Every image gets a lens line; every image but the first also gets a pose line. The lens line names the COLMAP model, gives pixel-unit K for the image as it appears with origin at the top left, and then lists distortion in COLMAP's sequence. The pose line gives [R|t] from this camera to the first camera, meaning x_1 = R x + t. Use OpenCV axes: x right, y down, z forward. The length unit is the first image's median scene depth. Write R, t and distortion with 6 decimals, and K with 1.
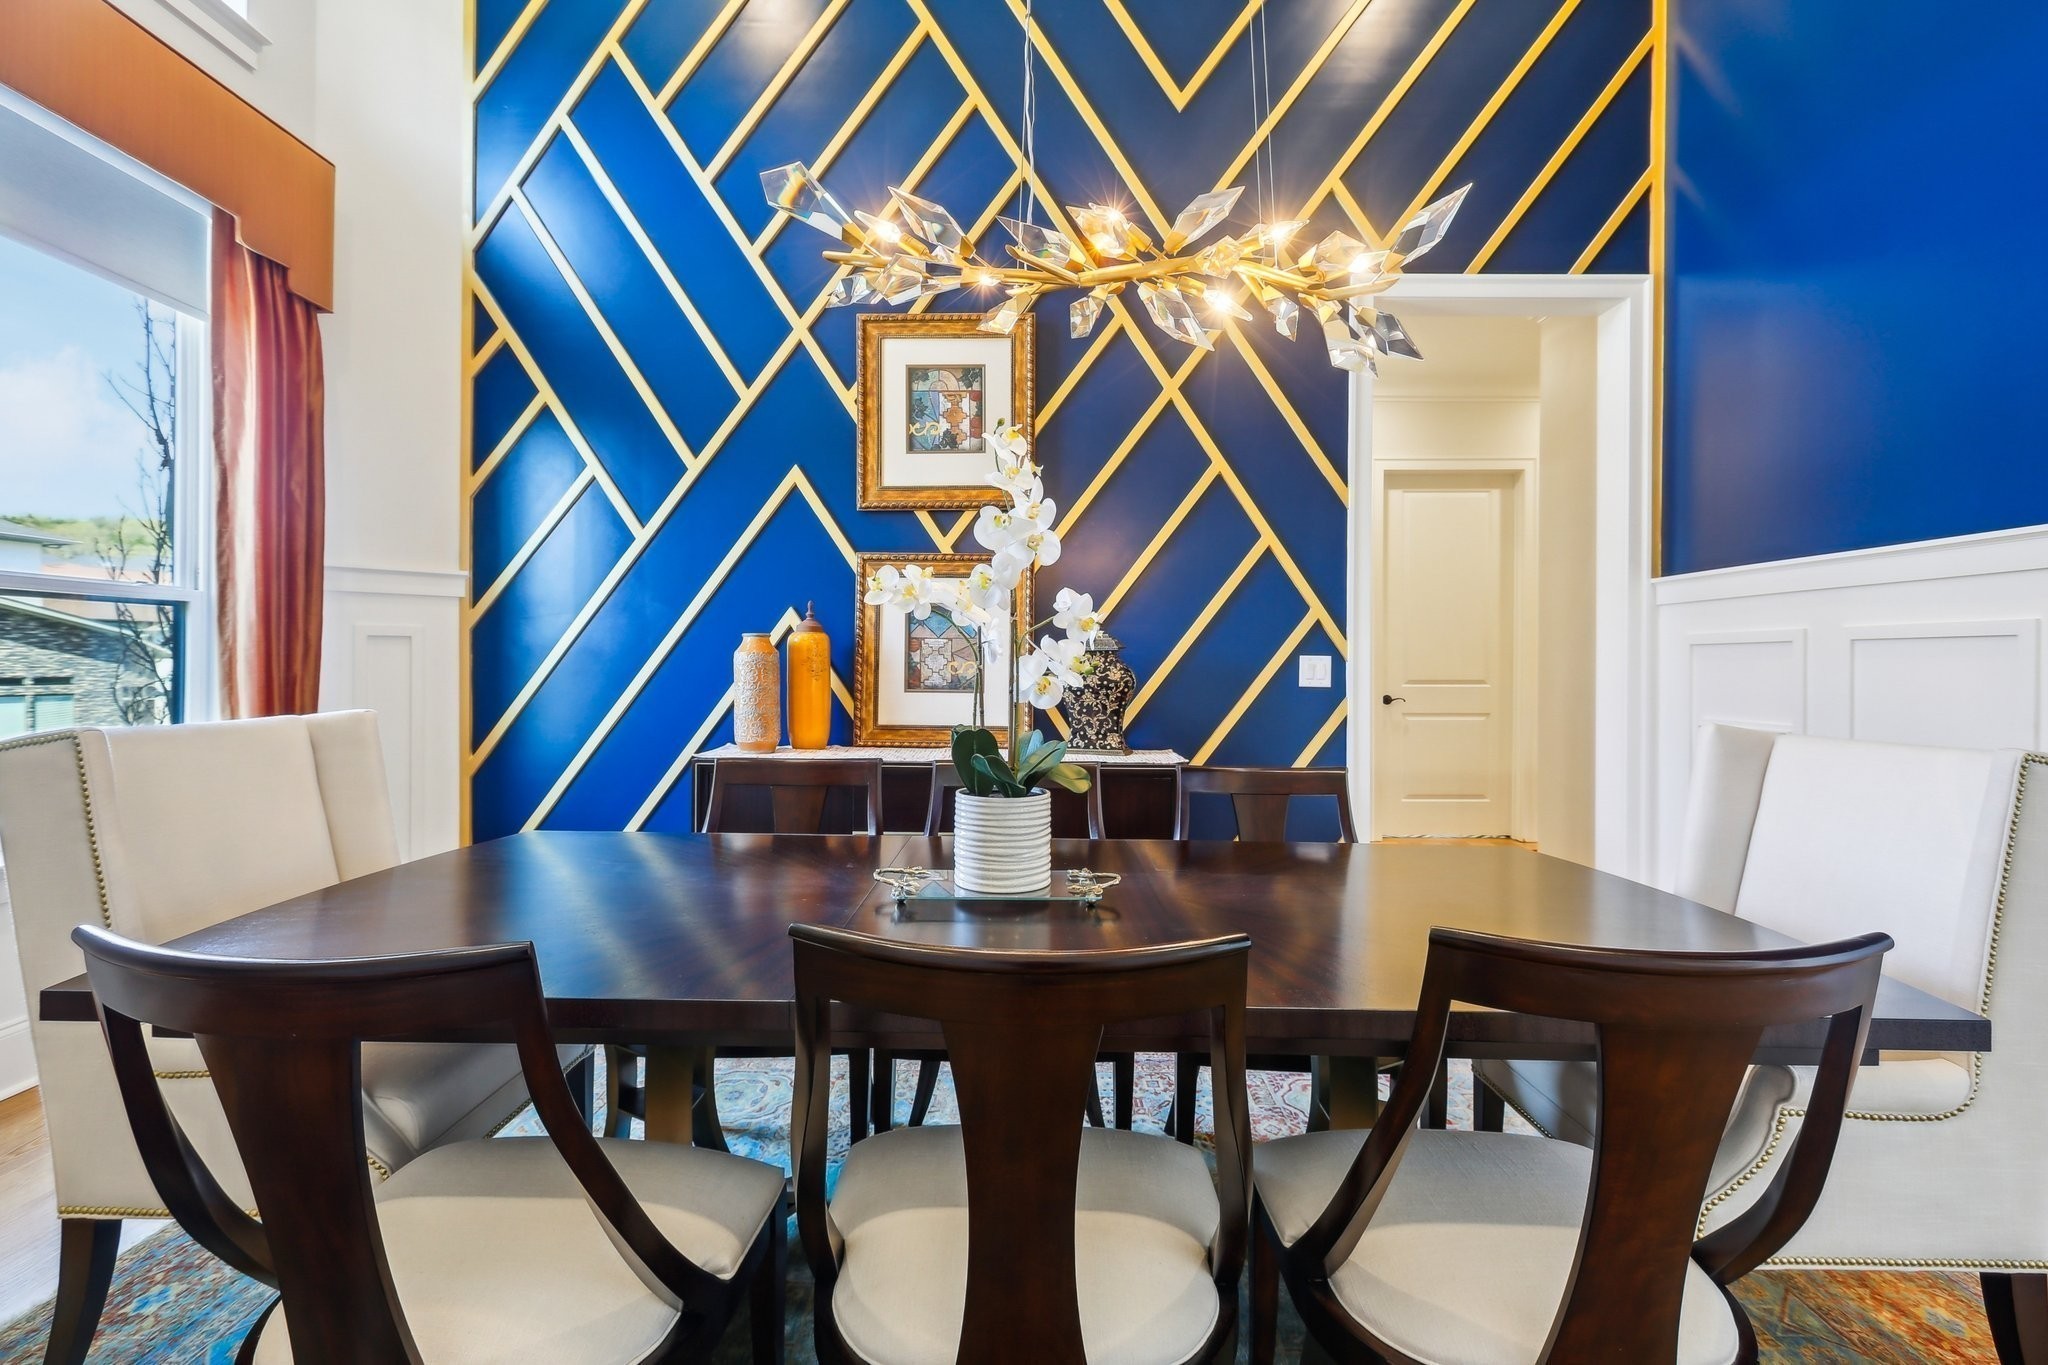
lens RADIAL K [[908.3, 0, 979.7], [0, 908.3, 669.4], [0, 0, 1]] dist [0.004827, 0.000502]
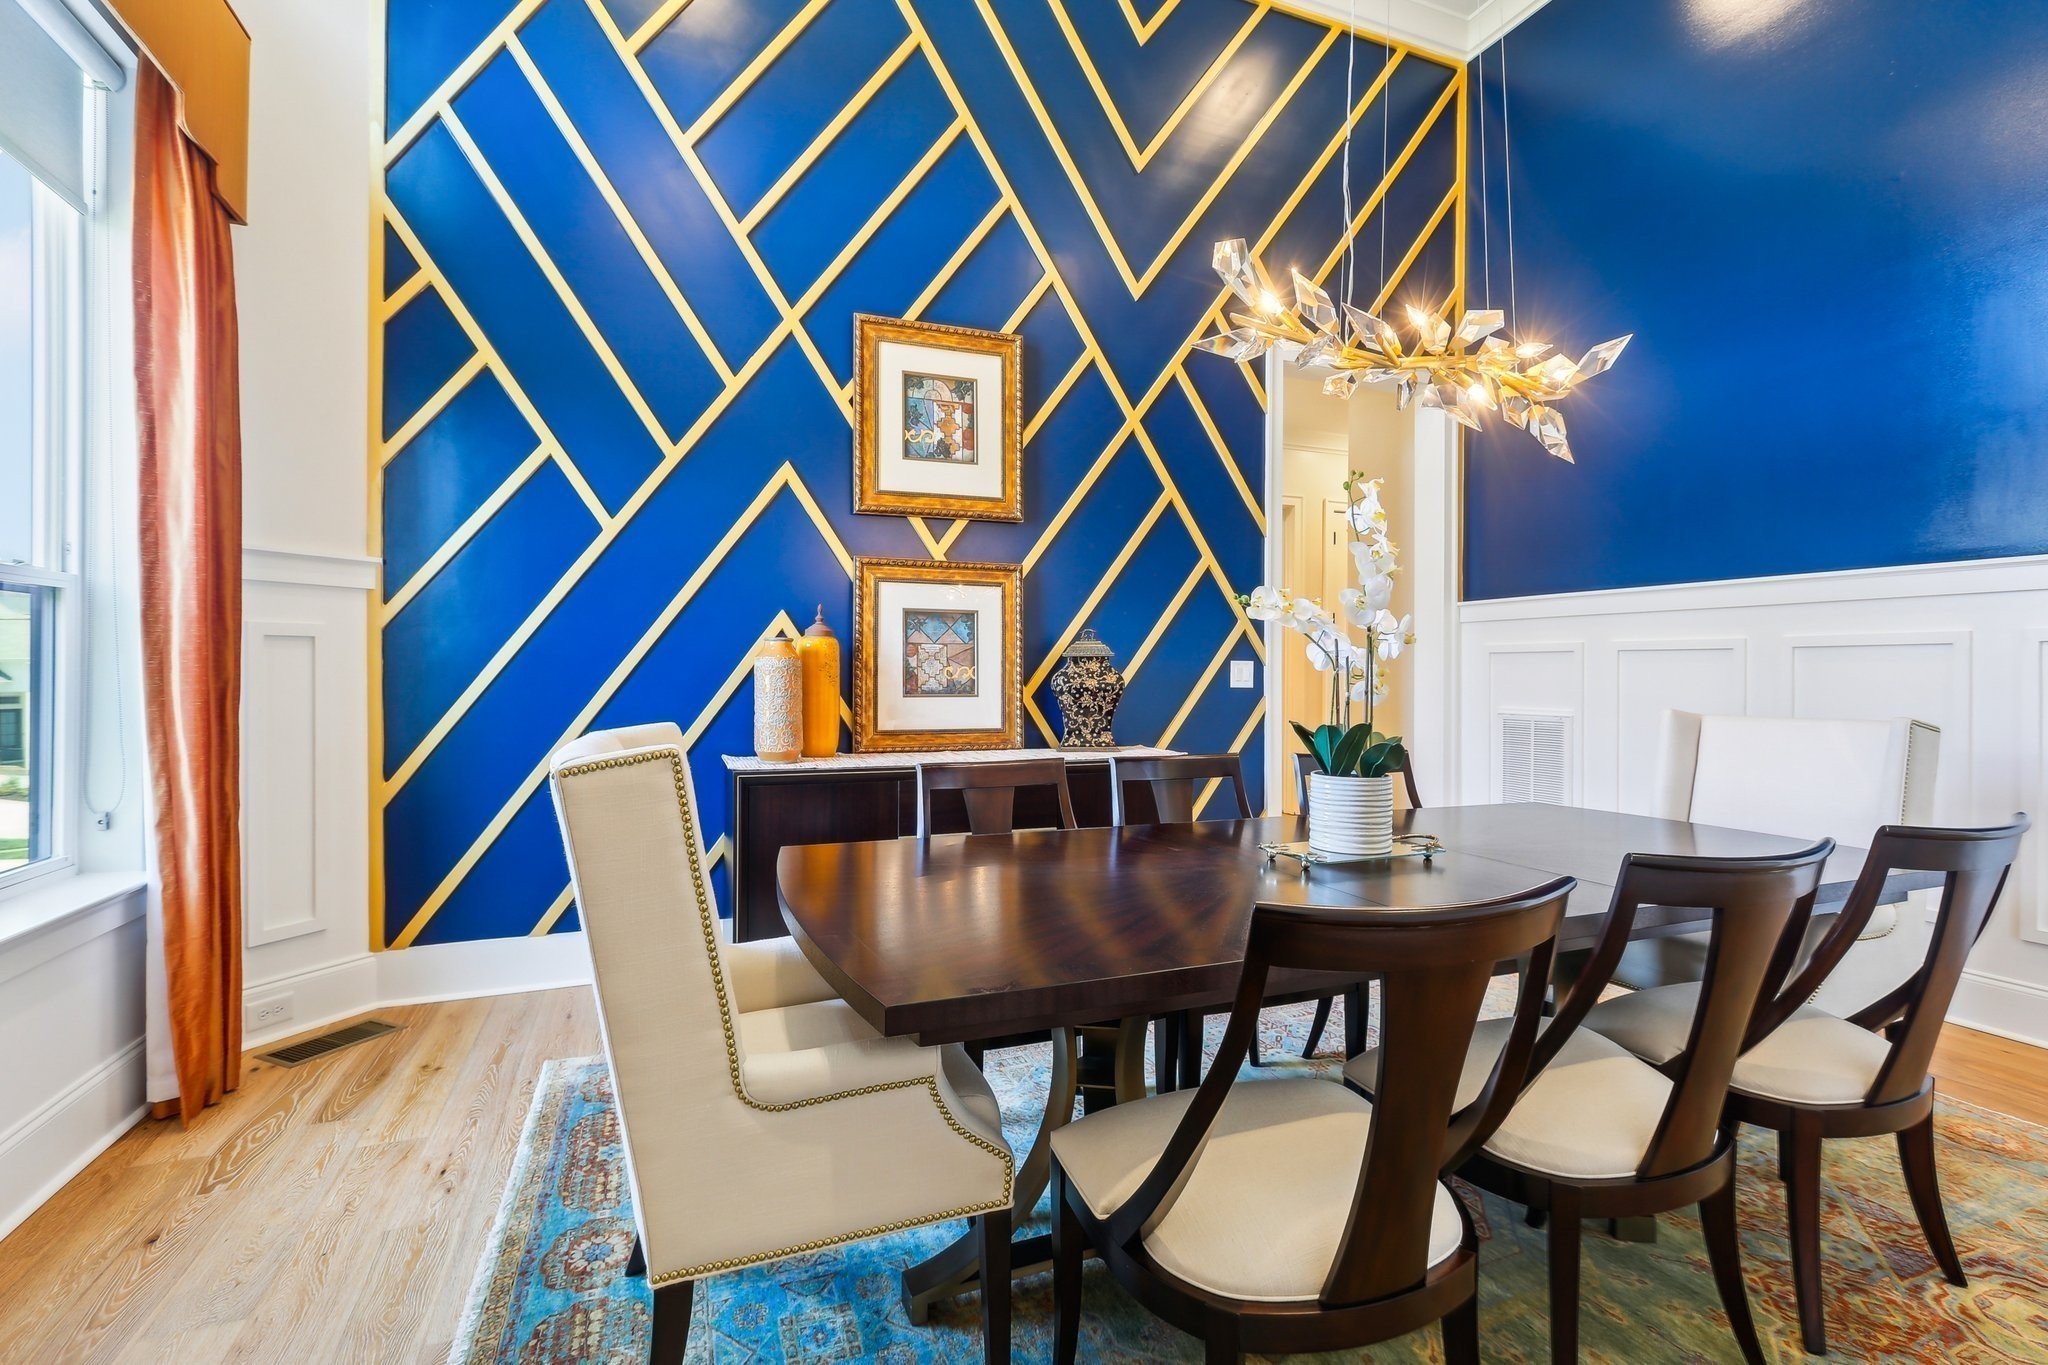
lens RADIAL K [[920.7, 0, 1026.1], [0, 920.7, 676.7], [0, 0, 1]] dist [-0.000135, -0.000364]
pose [[0.926096, -0.006797, 0.377227, -0.339160], [0.006033, 0.999977, 0.003207, -0.000178], [-0.377240, -0.000694, 0.926115, 0.008886]]
